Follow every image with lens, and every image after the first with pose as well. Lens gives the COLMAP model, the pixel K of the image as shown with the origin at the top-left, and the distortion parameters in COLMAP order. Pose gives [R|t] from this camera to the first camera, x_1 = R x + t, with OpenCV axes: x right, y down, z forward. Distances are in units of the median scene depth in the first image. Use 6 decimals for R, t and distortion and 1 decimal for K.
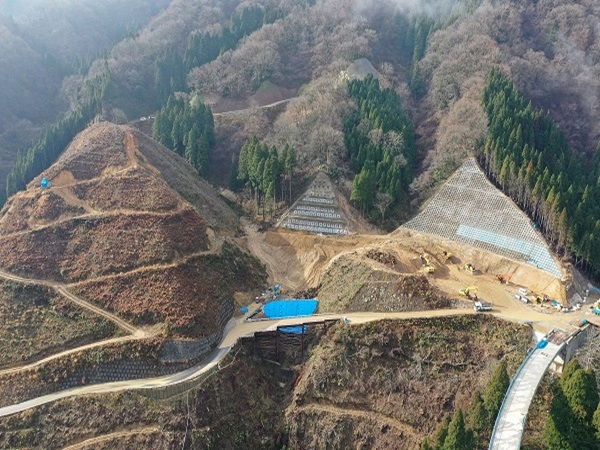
lens RADIAL K [[509.7, 0, 302.8], [0, 509.7, 162.8], [0, 0, 1]] dist [0.002582, -0.000246]
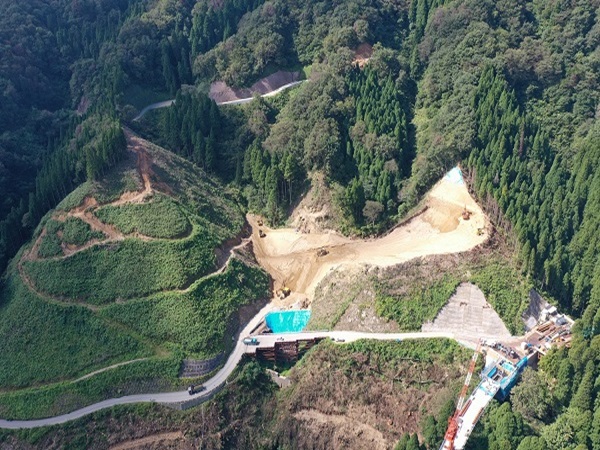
lens RADIAL K [[509.7, 0, 302.8], [0, 509.7, 162.8], [0, 0, 1]] dist [0.002582, -0.000246]
pose [[0.999279, -0.011169, -0.036292, 0.059758], [0.017481, 0.983773, 0.178565, -0.289779], [0.033709, -0.179071, 0.983258, -0.093846]]
